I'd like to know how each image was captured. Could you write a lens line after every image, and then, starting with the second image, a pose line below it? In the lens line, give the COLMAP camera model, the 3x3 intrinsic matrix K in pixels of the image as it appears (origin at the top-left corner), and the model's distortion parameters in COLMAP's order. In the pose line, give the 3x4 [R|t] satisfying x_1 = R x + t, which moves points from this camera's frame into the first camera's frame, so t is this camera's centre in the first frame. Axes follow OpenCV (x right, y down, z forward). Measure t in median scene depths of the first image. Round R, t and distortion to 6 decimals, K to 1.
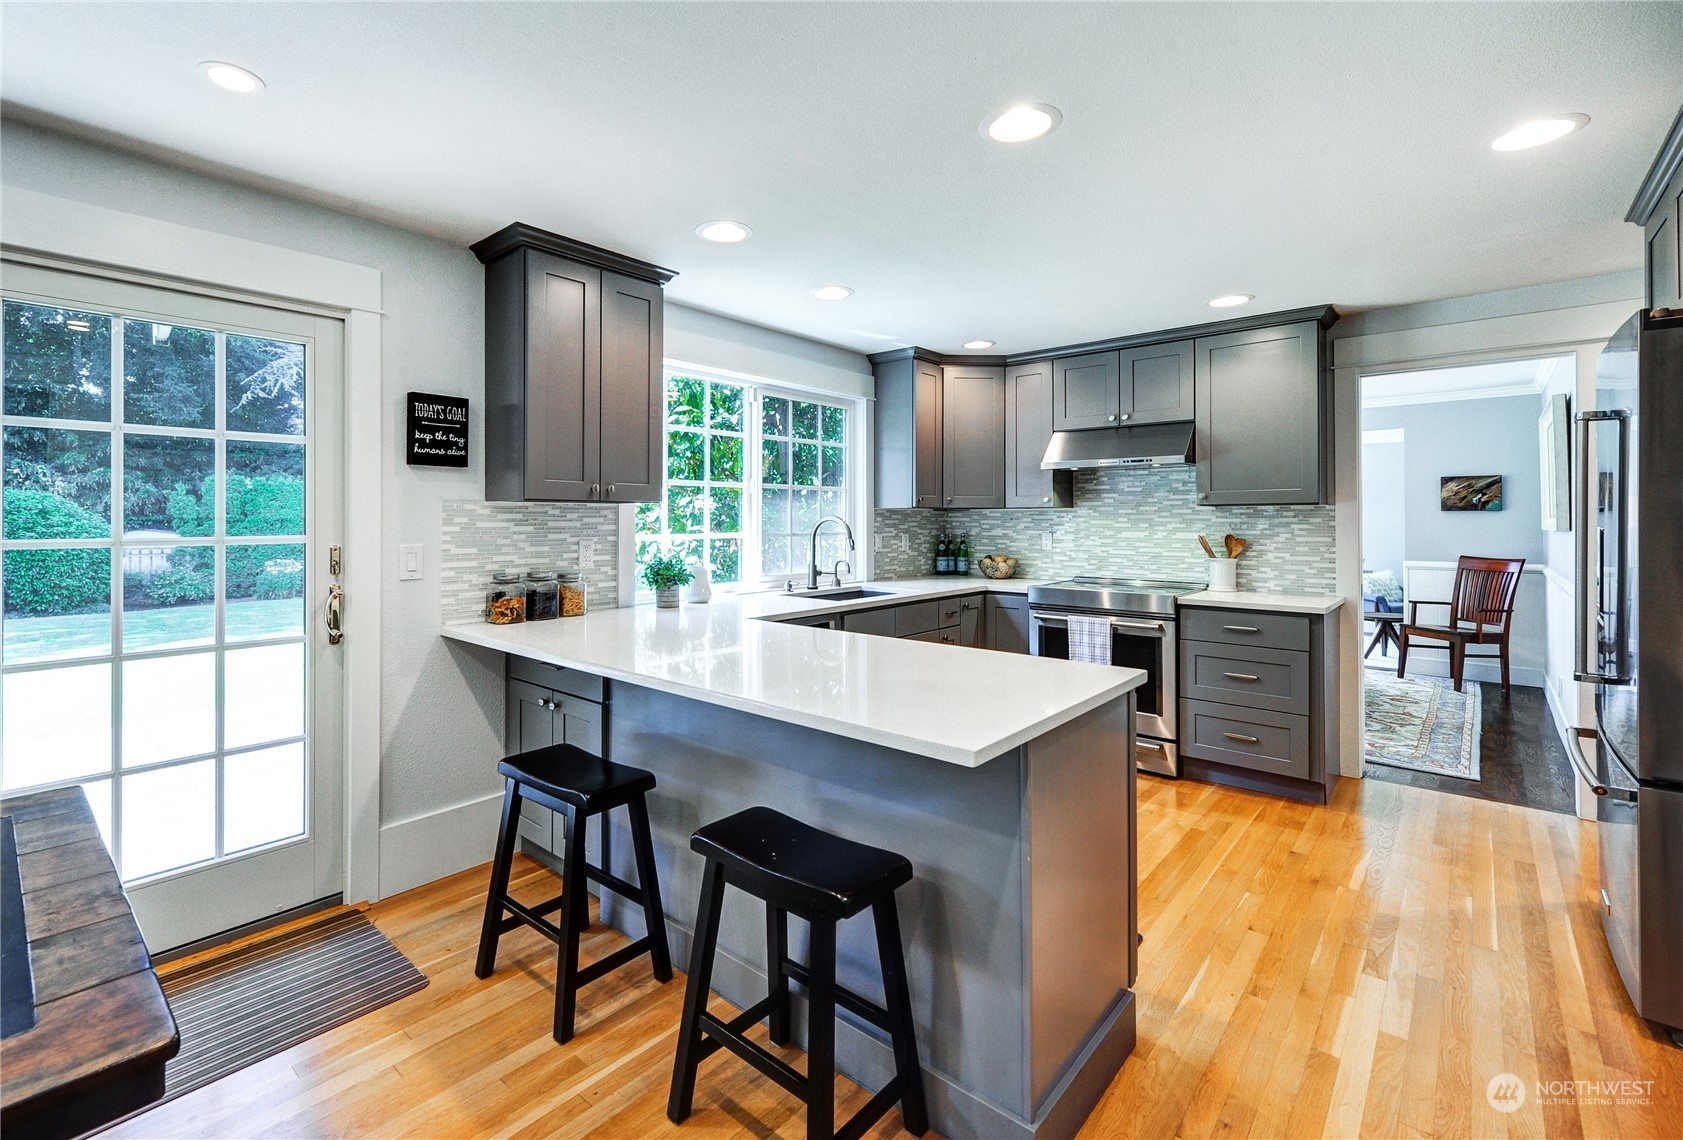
lens RADIAL K [[758.6, 0, 727.6], [0, 758.6, 519.7], [0, 0, 1]] dist [0.001589, -0.000242]
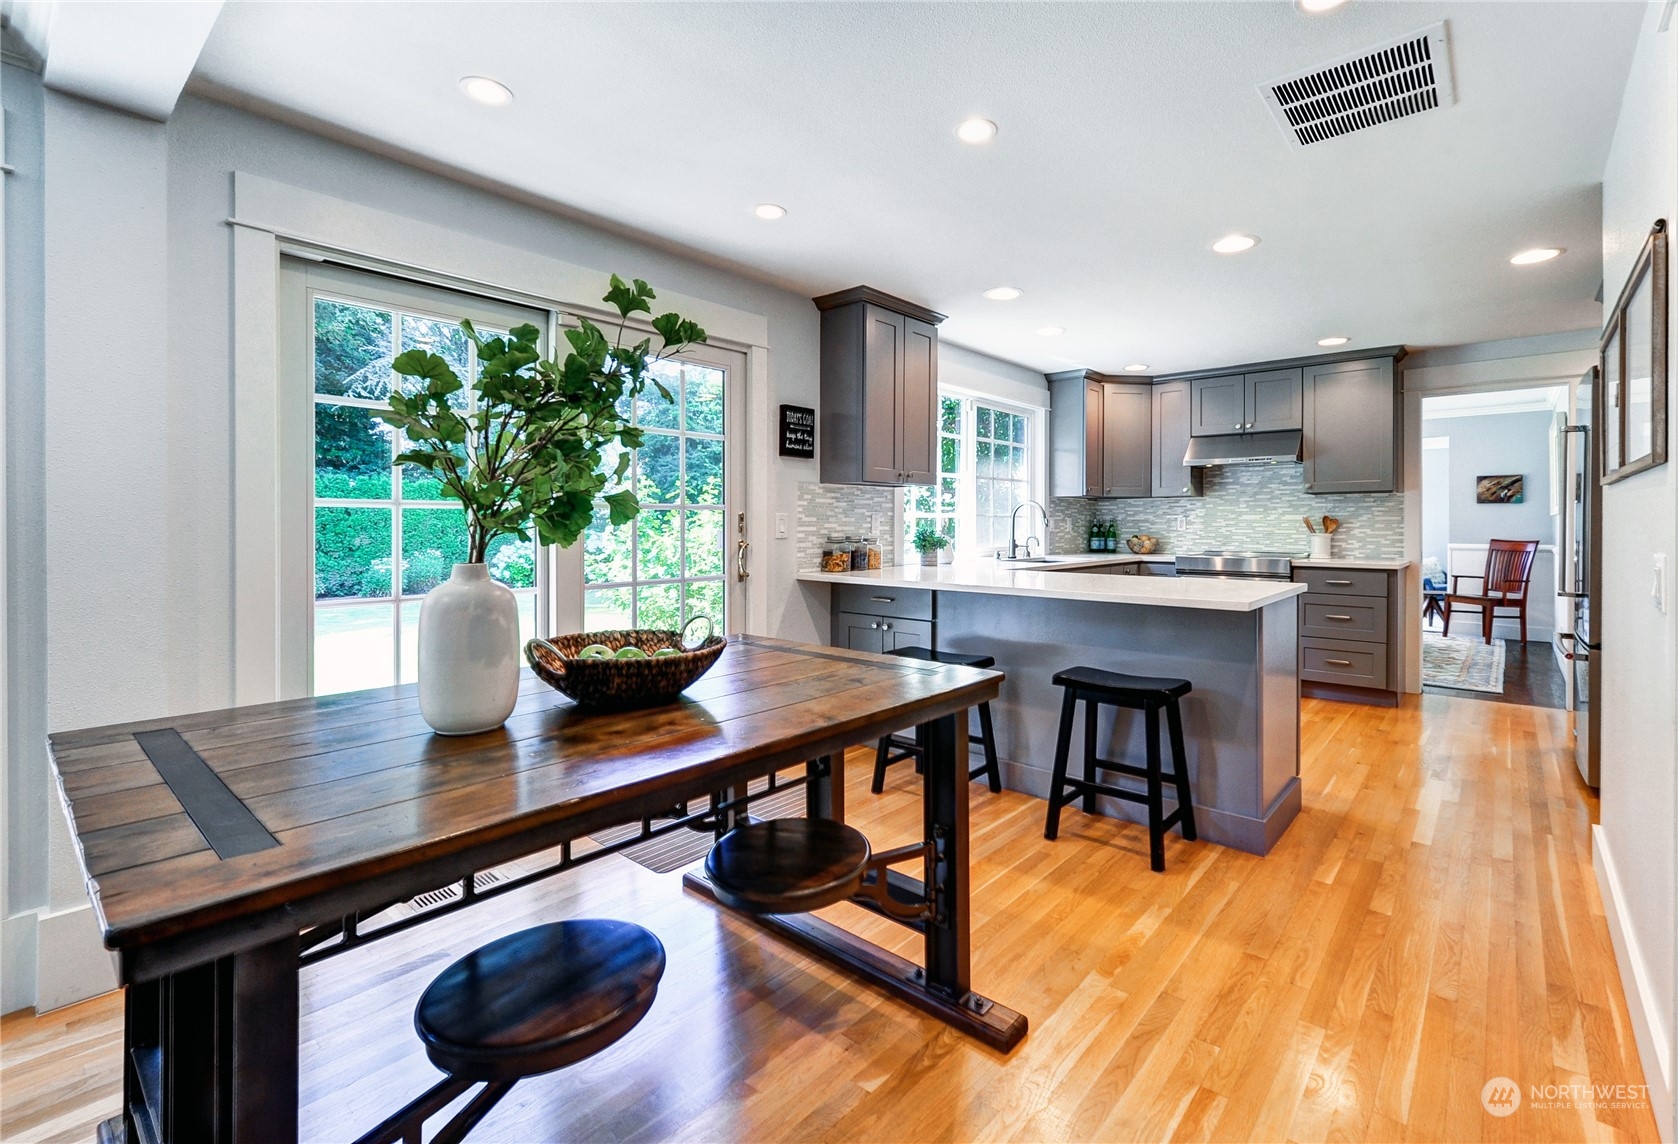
lens RADIAL K [[765.1, 0, 839.7], [0, 765.1, 530.9], [0, 0, 1]] dist [-0.000173, -0.000145]
pose [[0.998106, 0.000692, 0.061520, -0.268958], [-0.001230, 0.999961, 0.008714, 0.035859], [-0.061512, -0.008773, 0.998068, -0.280657]]
